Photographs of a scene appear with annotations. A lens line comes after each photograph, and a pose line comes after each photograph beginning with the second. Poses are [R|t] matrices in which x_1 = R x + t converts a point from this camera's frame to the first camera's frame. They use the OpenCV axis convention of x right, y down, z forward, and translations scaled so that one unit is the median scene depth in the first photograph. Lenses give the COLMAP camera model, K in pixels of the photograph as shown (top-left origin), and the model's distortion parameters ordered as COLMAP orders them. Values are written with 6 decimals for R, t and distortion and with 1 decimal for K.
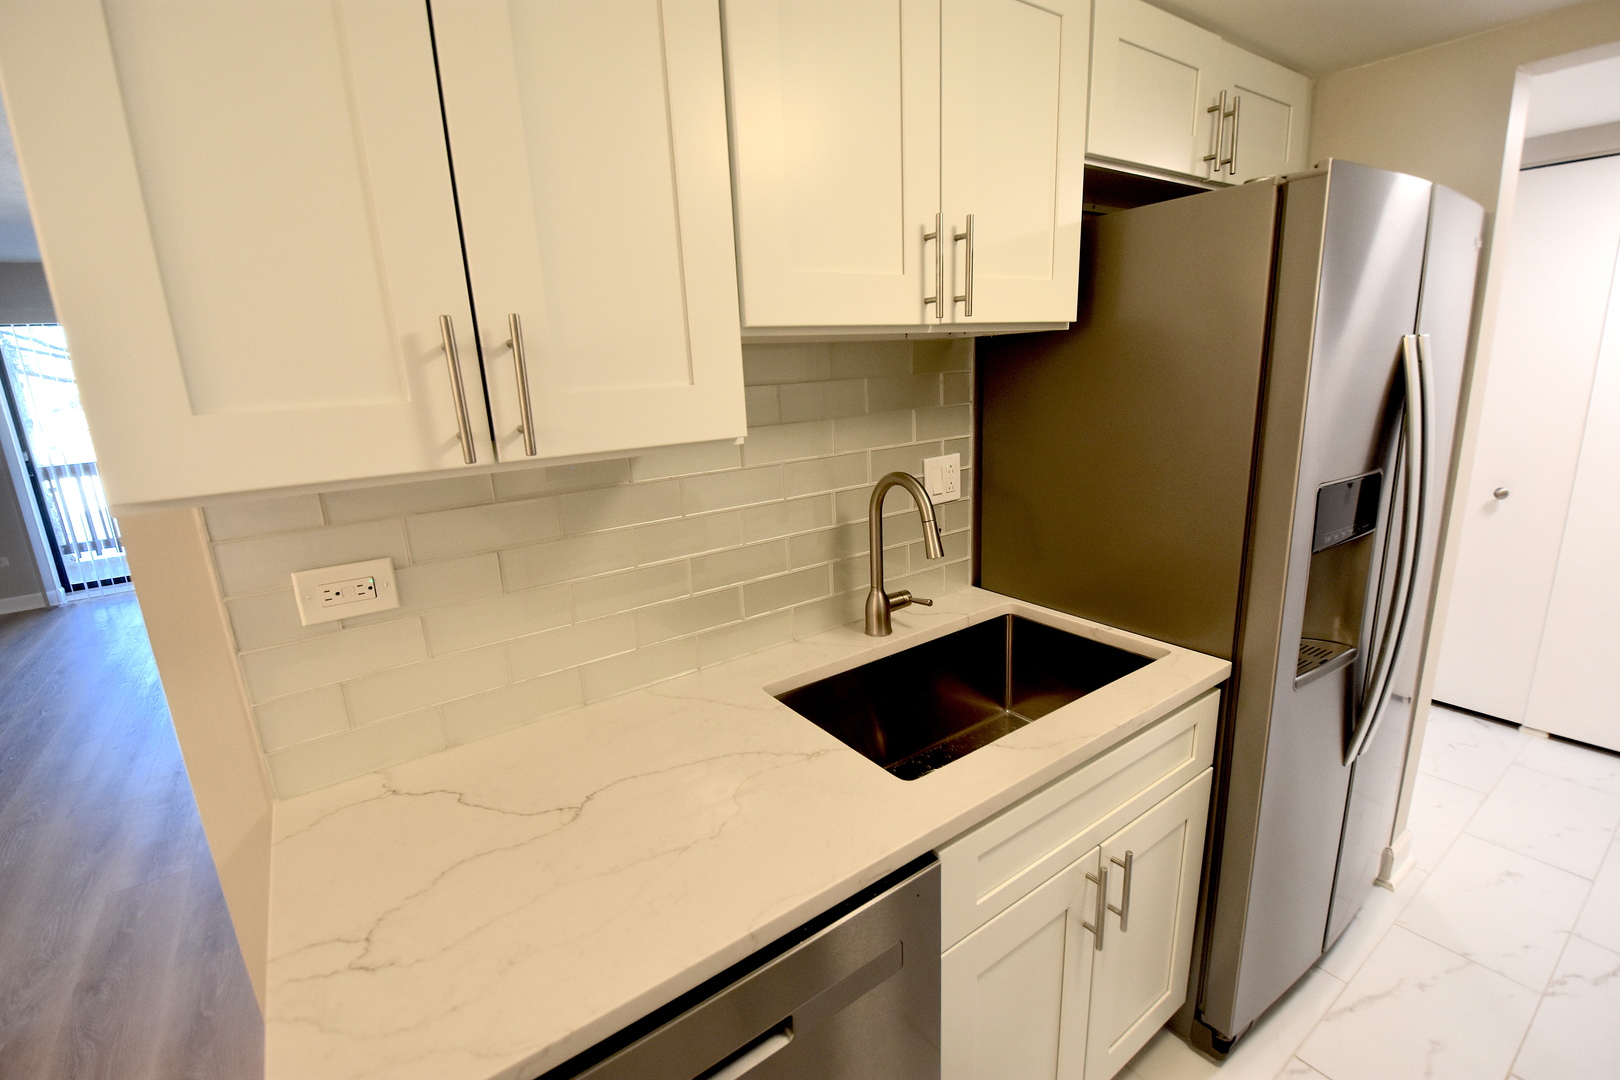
lens RADIAL K [[711.3, 0, 805.9], [0, 711.3, 540.9], [0, 0, 1]] dist [0.016644, -0.021300]
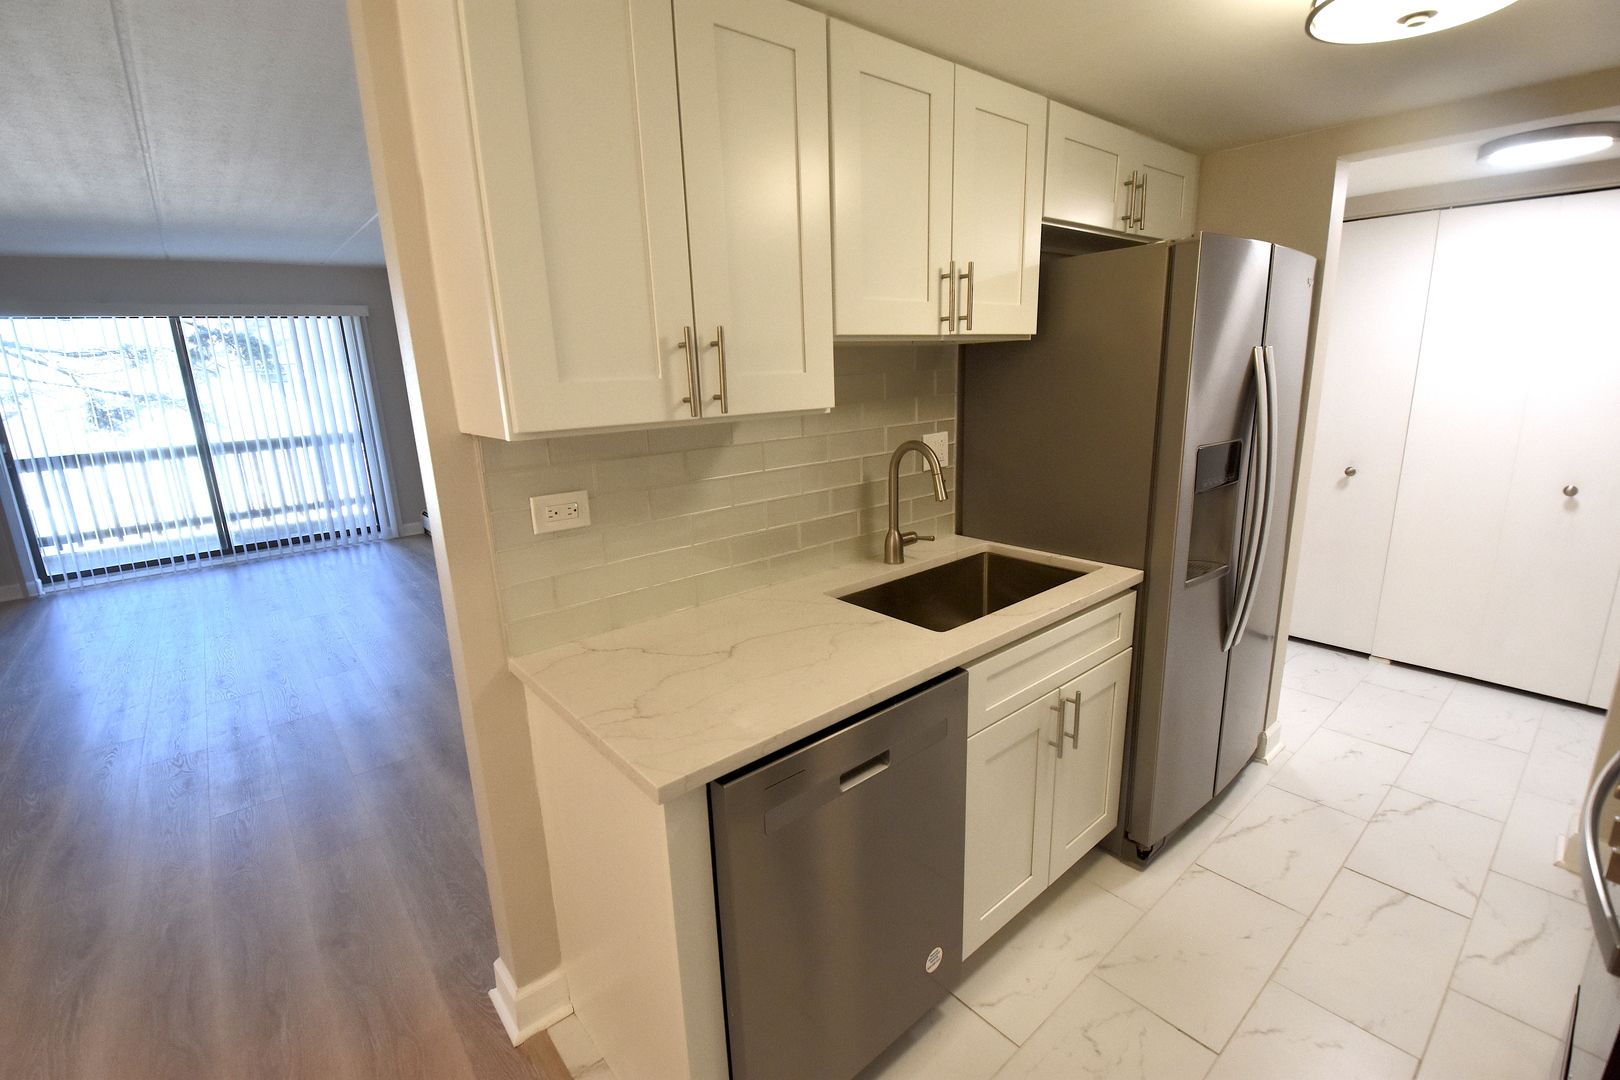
lens RADIAL K [[711.3, 0, 805.9], [0, 711.3, 540.9], [0, 0, 1]] dist [0.016644, -0.021300]
pose [[0.996308, -0.008331, 0.085451, -0.198969], [0.008896, 0.999941, -0.006235, 0.105838], [-0.085394, 0.006972, 0.996323, -0.363371]]
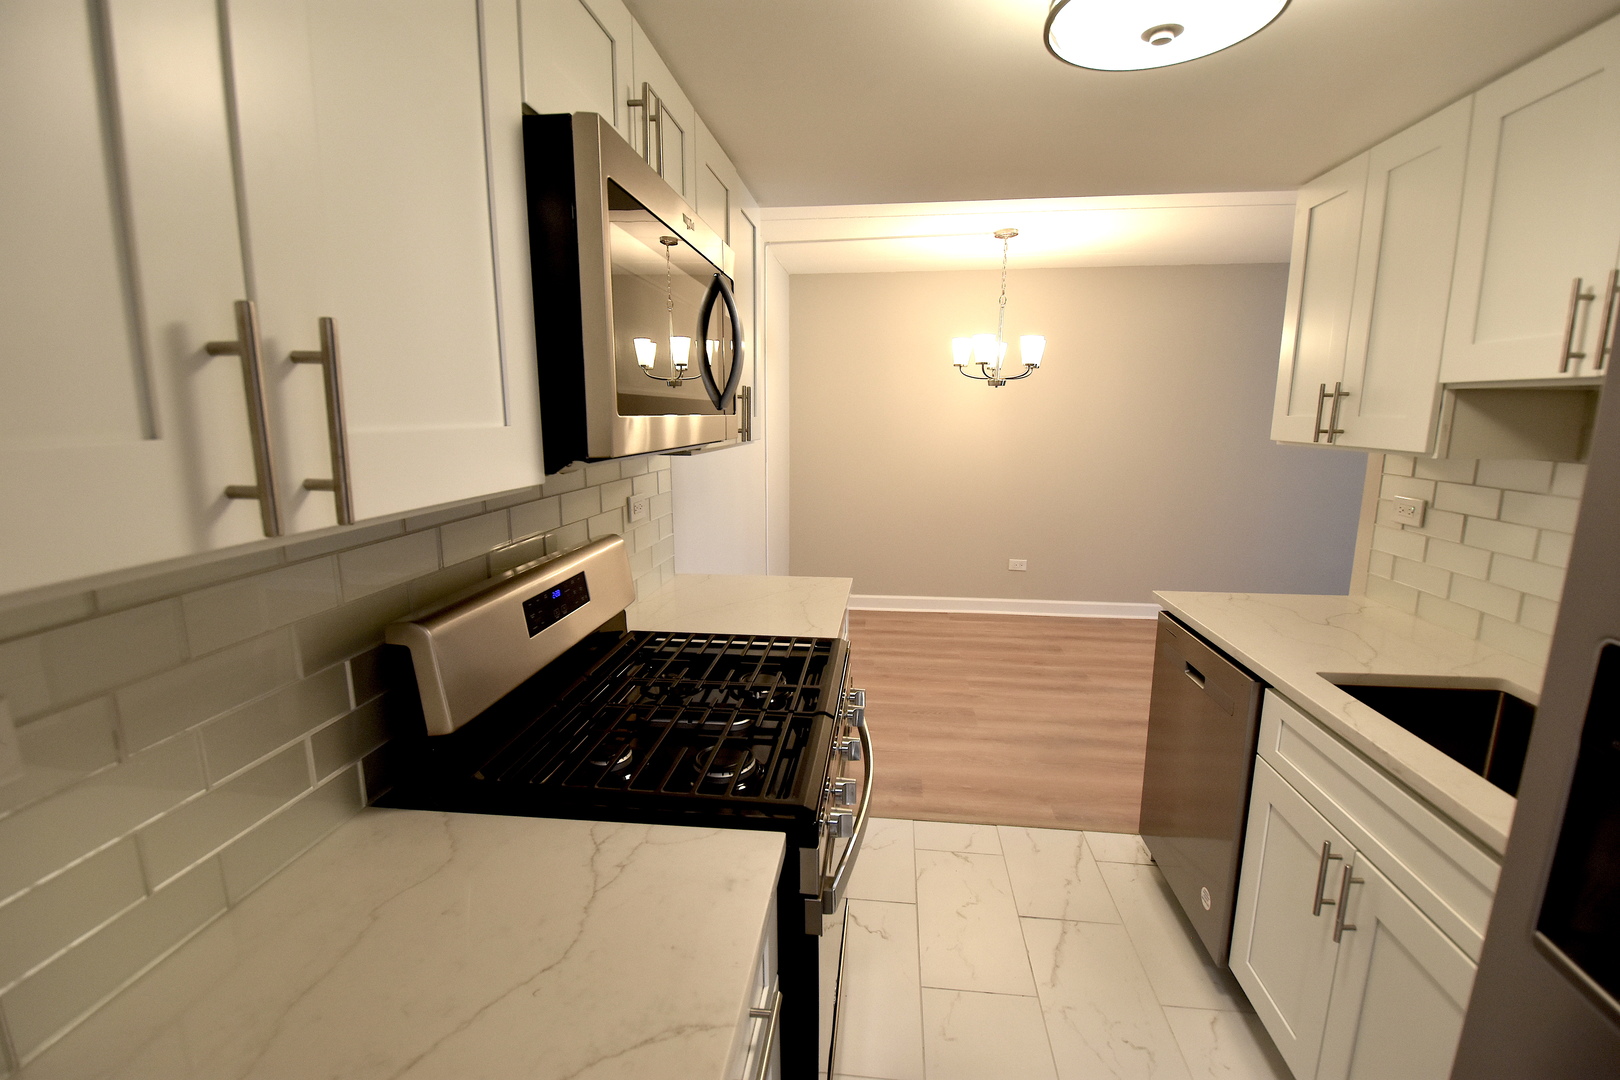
lens RADIAL K [[711.3, 0, 805.9], [0, 711.3, 540.9], [0, 0, 1]] dist [0.016644, -0.021300]
pose [[-0.677553, 0.171211, -0.715268, 1.430137], [-0.150272, 0.919784, 0.362513, -0.239134], [0.719959, 0.353106, -0.597474, 0.748077]]
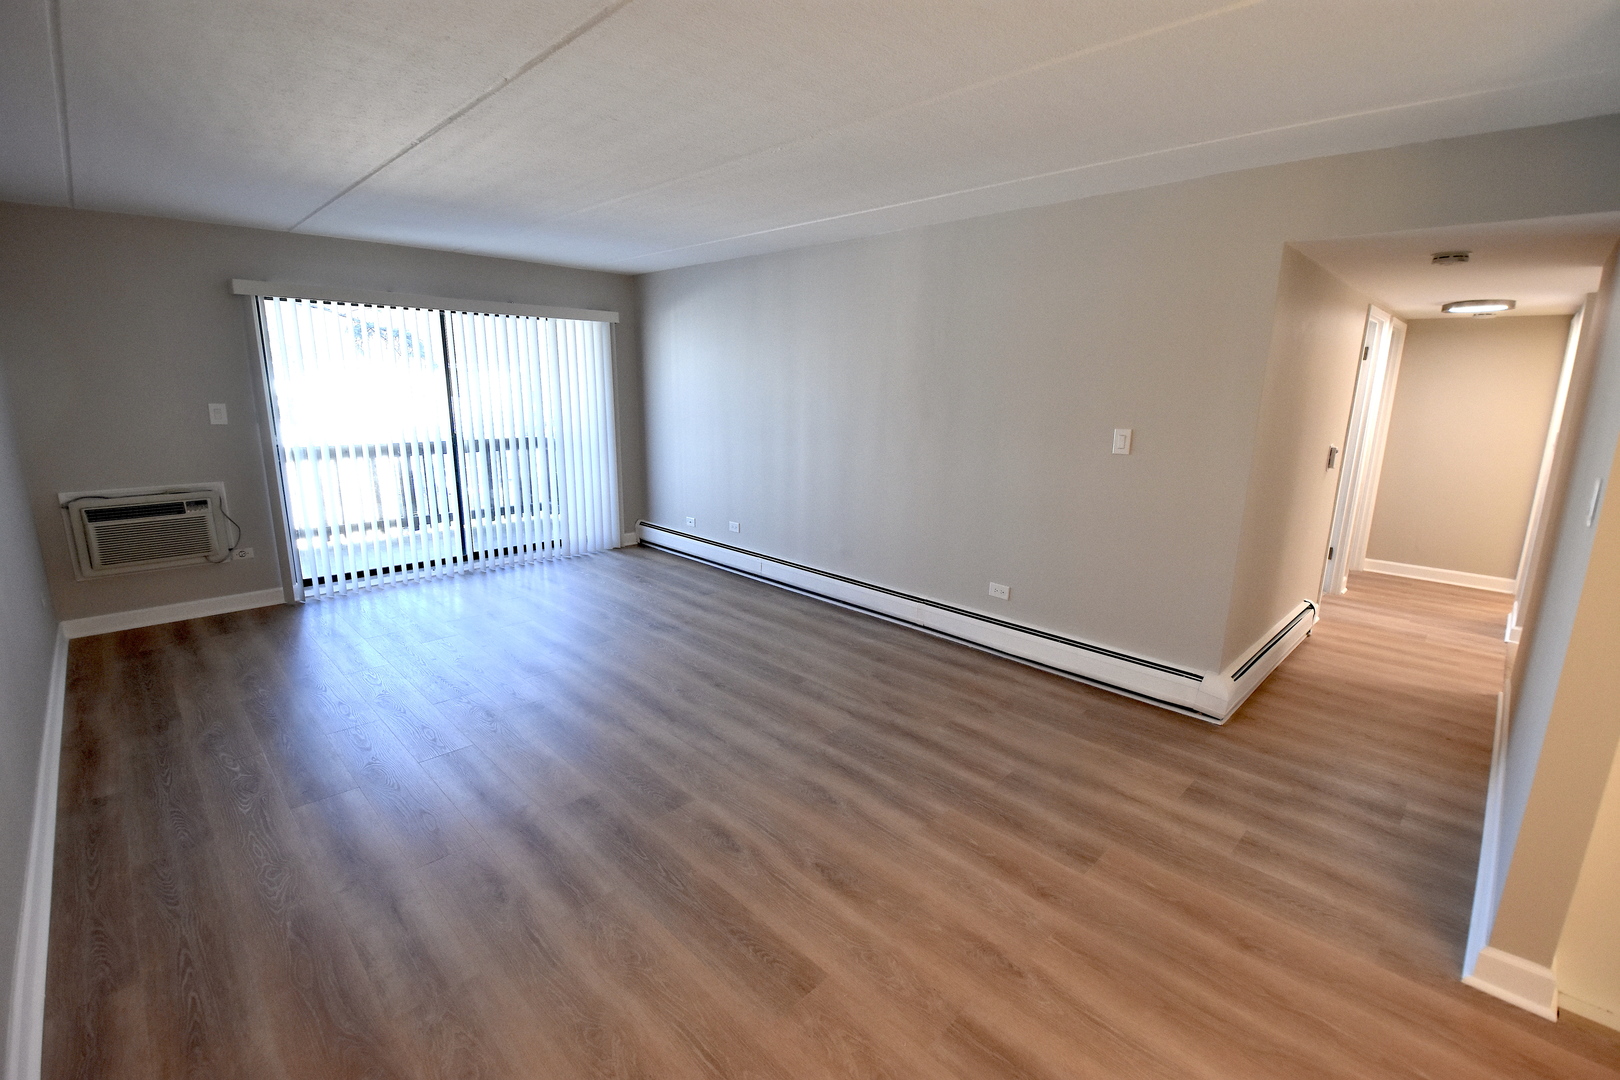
lens RADIAL K [[711.3, 0, 805.9], [0, 711.3, 540.9], [0, 0, 1]] dist [0.016644, -0.021300]
pose [[0.984452, 0.022727, 0.174176, -2.132298], [-0.017538, 0.999357, -0.031274, 0.112630], [-0.174775, 0.027733, 0.984218, -0.184626]]
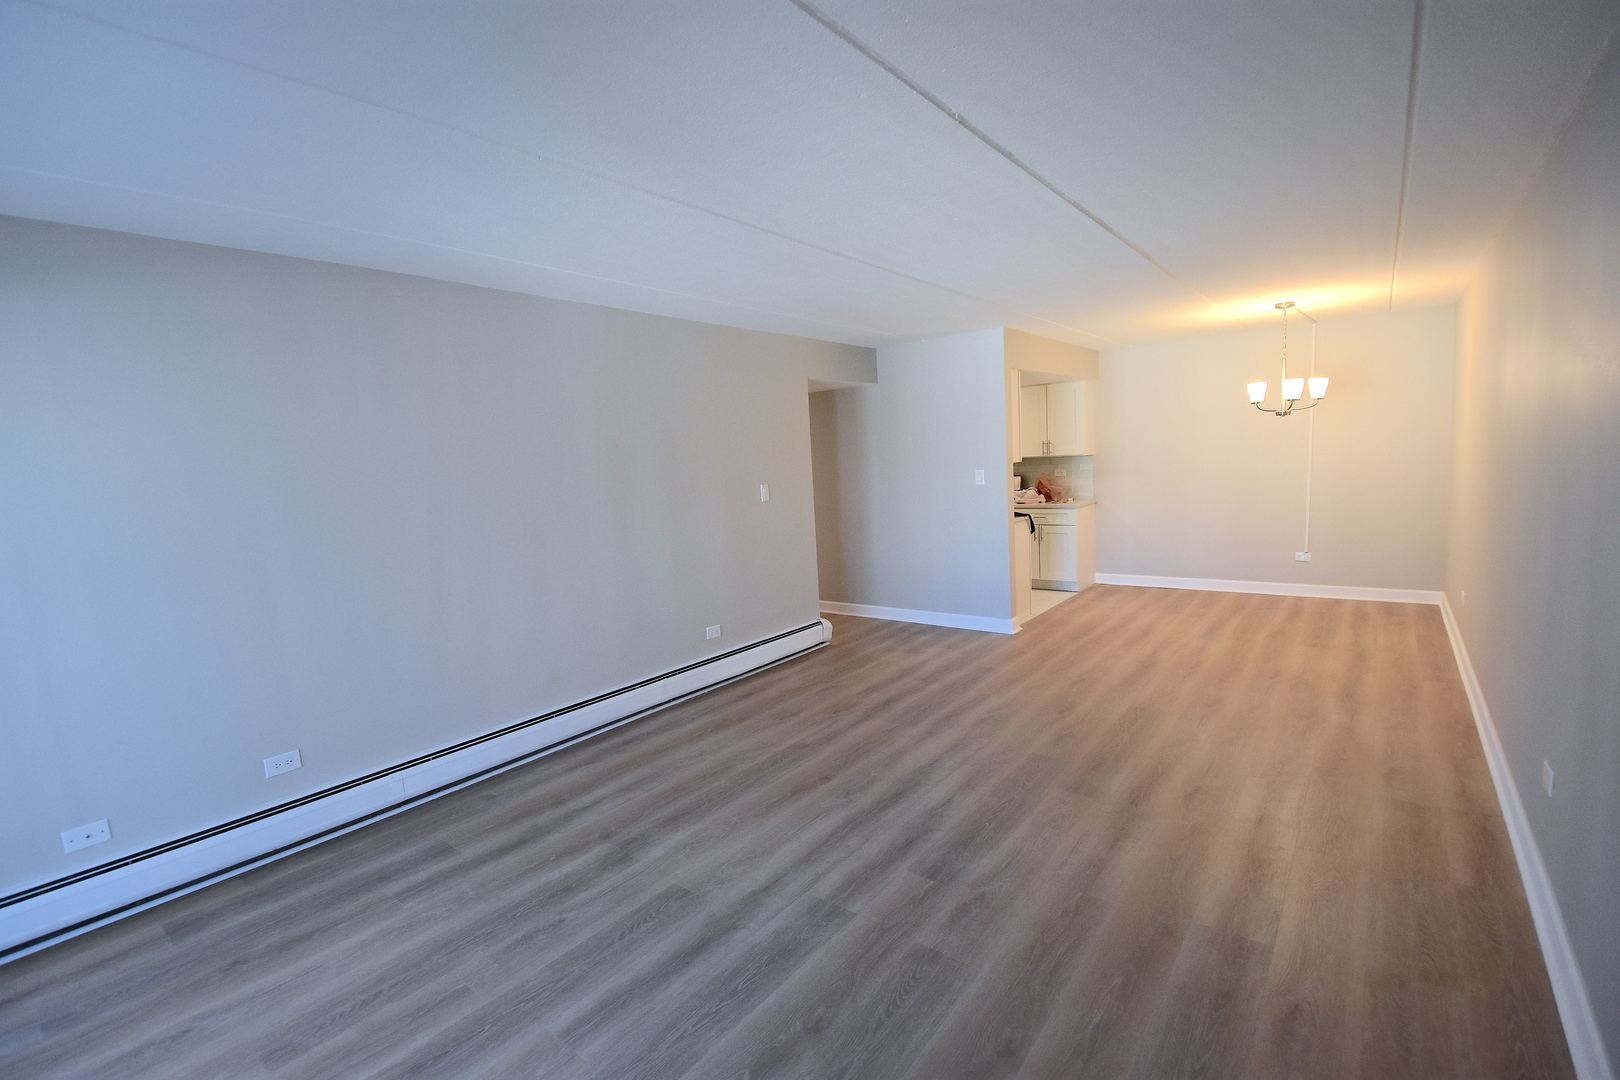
lens RADIAL K [[706.1, 0, 808.5], [0, 706.1, 539.6], [0, 0, 1]] dist [0.013710, -0.018013]
pose [[-0.279108, -0.049083, 0.959004, -4.198007], [0.298237, 0.944874, 0.135159, -0.528529], [-0.912772, 0.323734, -0.249083, 2.840783]]
